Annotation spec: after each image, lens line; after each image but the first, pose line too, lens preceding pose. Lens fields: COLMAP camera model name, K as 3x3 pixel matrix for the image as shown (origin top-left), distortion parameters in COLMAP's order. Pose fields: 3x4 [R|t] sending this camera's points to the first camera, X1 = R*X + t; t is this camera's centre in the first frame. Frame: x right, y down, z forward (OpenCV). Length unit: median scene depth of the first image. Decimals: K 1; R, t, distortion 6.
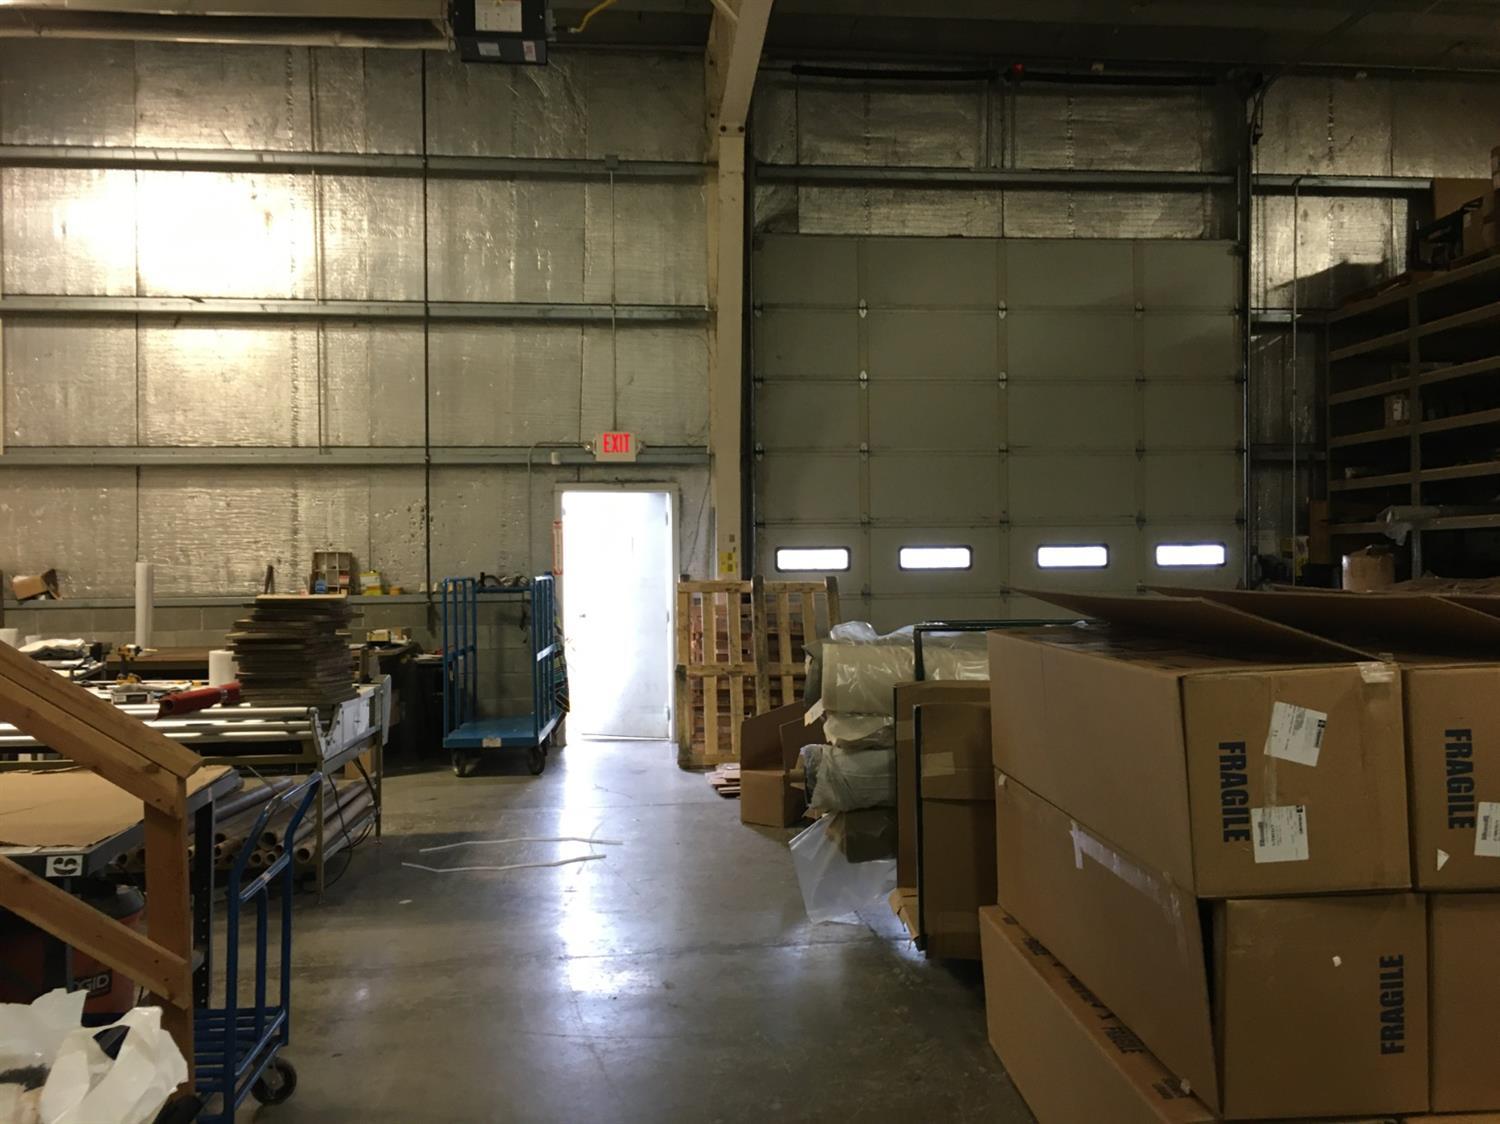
lens RADIAL K [[1268.5, 0, 750.8], [0, 1268.5, 564.0], [0, 0, 1]] dist [0.007565, -0.021894]
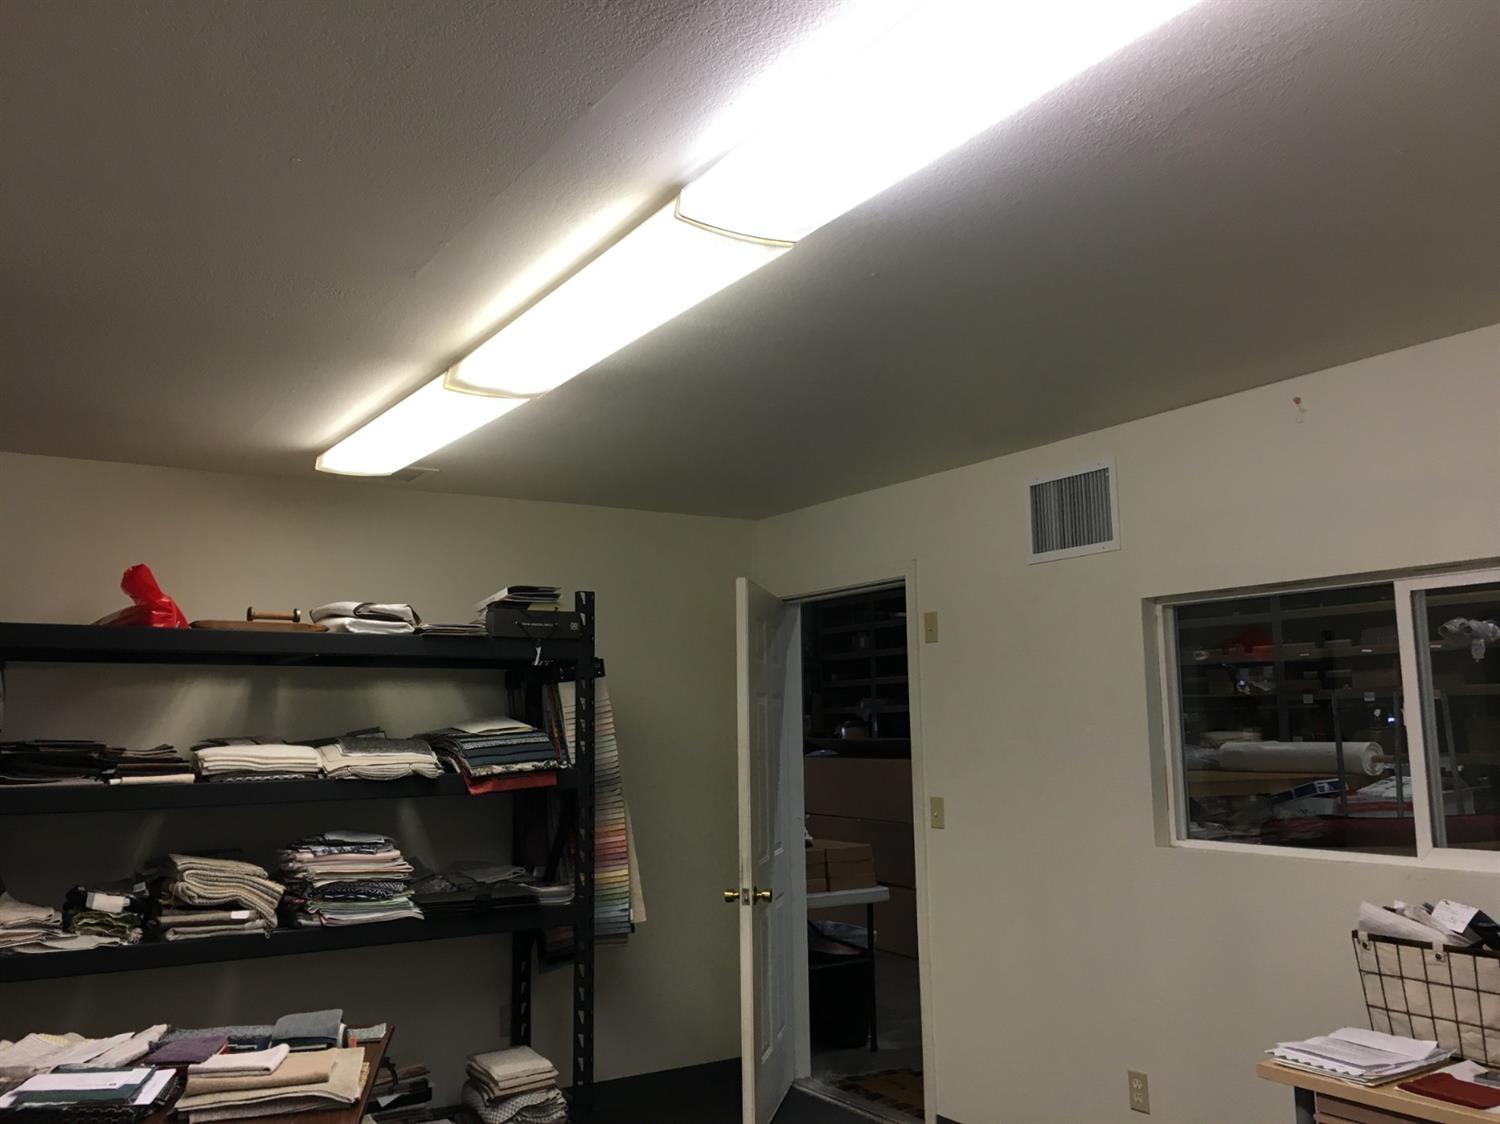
lens RADIAL K [[1268.5, 0, 748.8], [0, 1268.5, 558.3], [0, 0, 1]] dist [0.007565, -0.021894]
pose [[0.888260, 0.058421, 0.455611, -0.420156], [0.005084, 0.990568, -0.136928, 0.000855], [-0.459314, 0.123944, 0.879585, -0.457914]]
